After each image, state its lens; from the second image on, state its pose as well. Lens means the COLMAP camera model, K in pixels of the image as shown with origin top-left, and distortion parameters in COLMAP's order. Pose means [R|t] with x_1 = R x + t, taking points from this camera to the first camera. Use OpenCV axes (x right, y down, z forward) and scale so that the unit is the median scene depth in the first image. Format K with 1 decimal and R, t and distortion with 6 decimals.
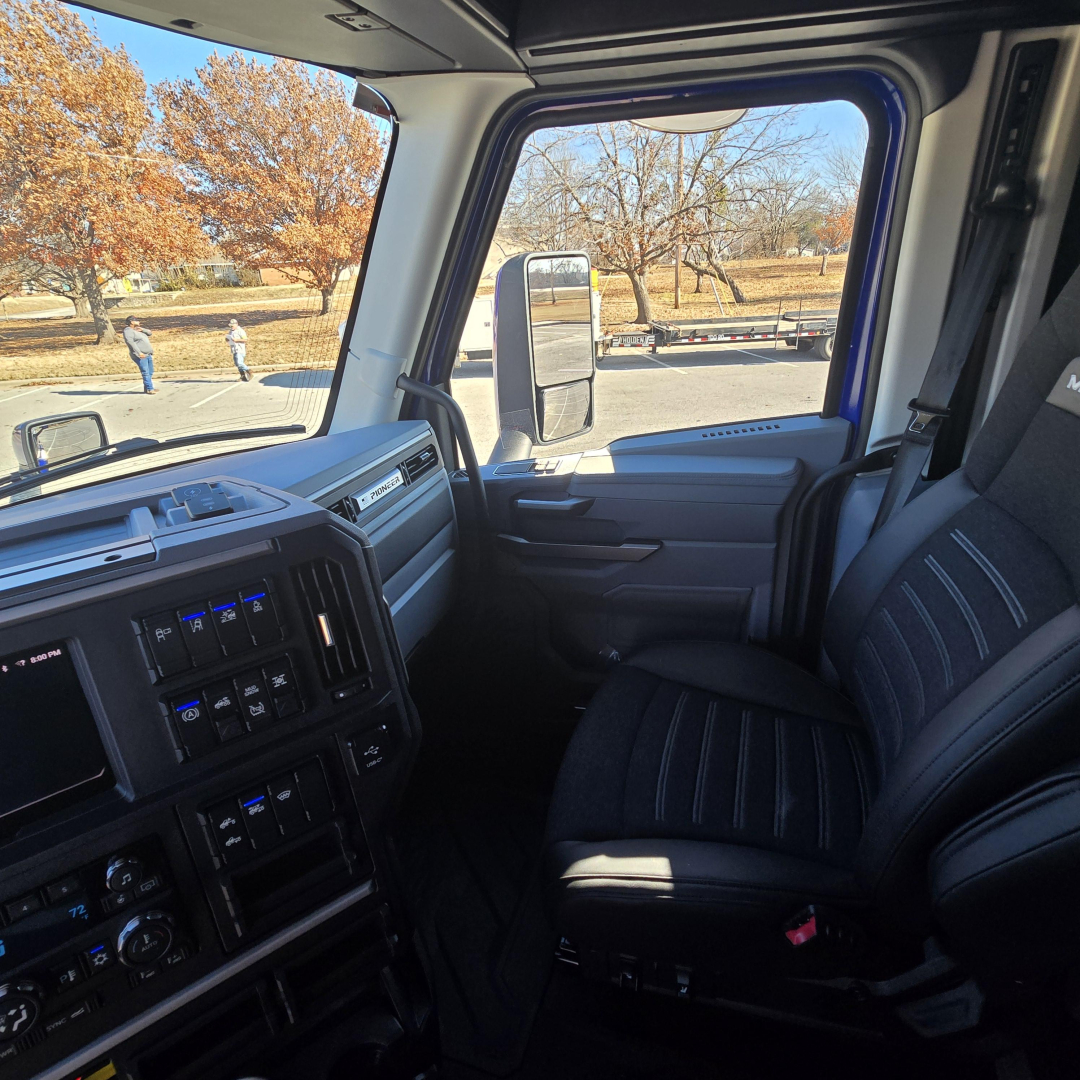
lens RADIAL K [[625.7, 0, 537.7], [0, 625.7, 534.7], [0, 0, 1]] dist [-0.008719, 0.002190]
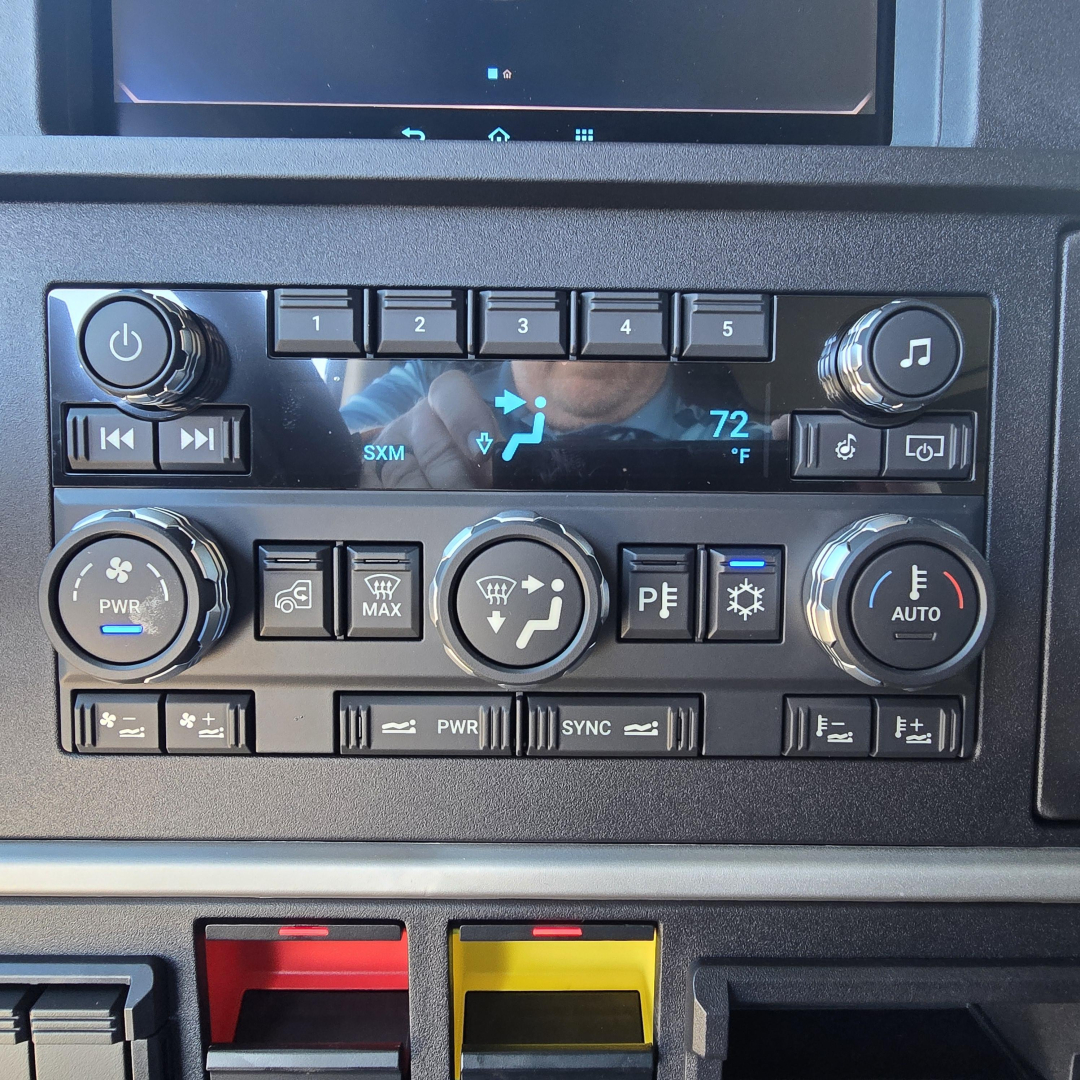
lens RADIAL K [[774.6, 0, 540.0], [0, 774.6, 540.0], [0, 0, 1]] dist [-0.002719, 0.007790]
pose [[0.803075, 0.252792, -0.539598, -0.271293], [-0.271033, 0.961420, 0.047034, 0.307849], [0.530670, 0.108477, 0.840608, 0.286631]]
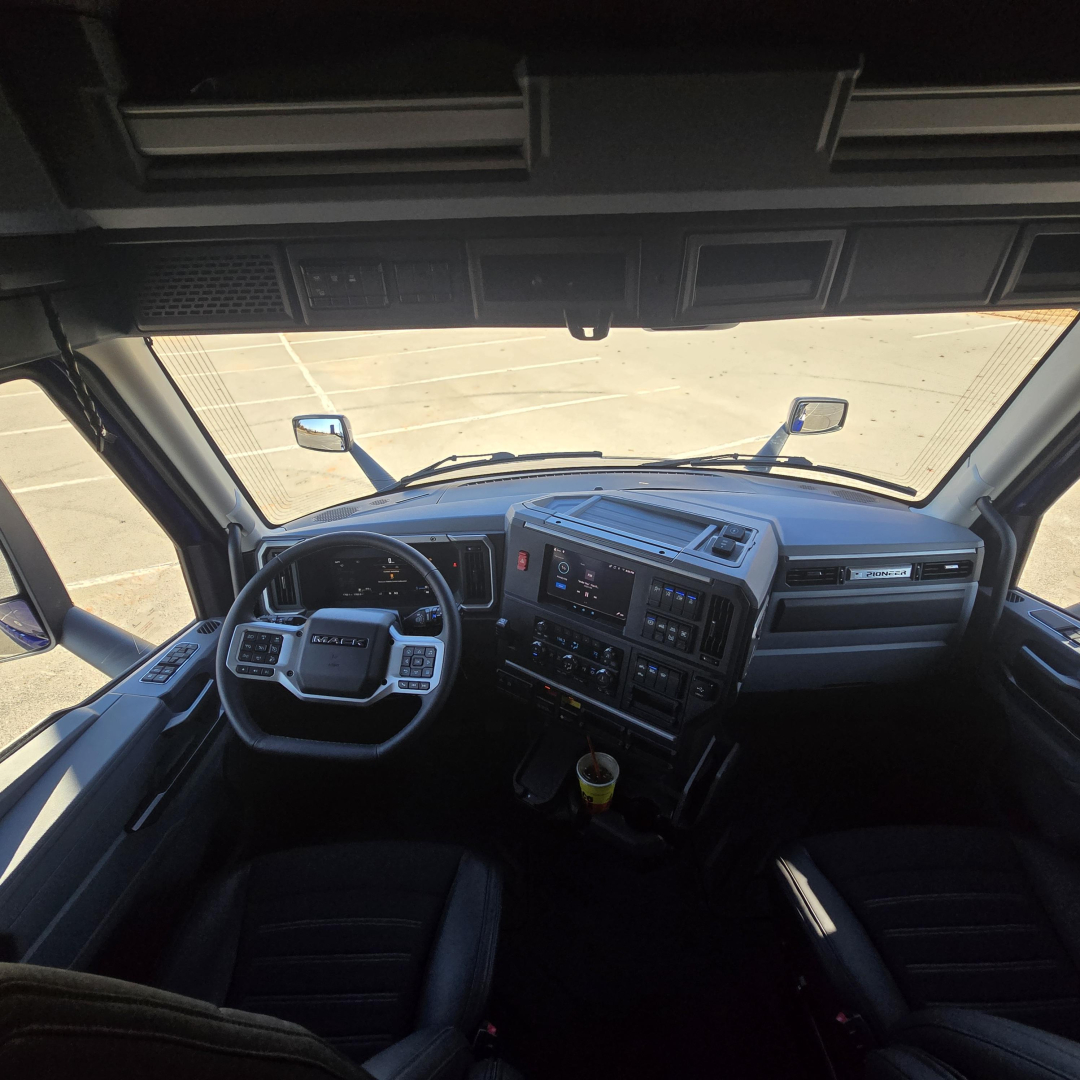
lens RADIAL K [[592.5, 0, 542.5], [0, 592.5, 535.2], [0, 0, 1]] dist [-0.001439, -0.000942]
pose [[0.328002, 0.488962, -0.808289, 0.509676], [-0.359621, 0.855831, 0.371788, -0.358423], [0.873549, 0.168730, 0.456555, -0.244708]]
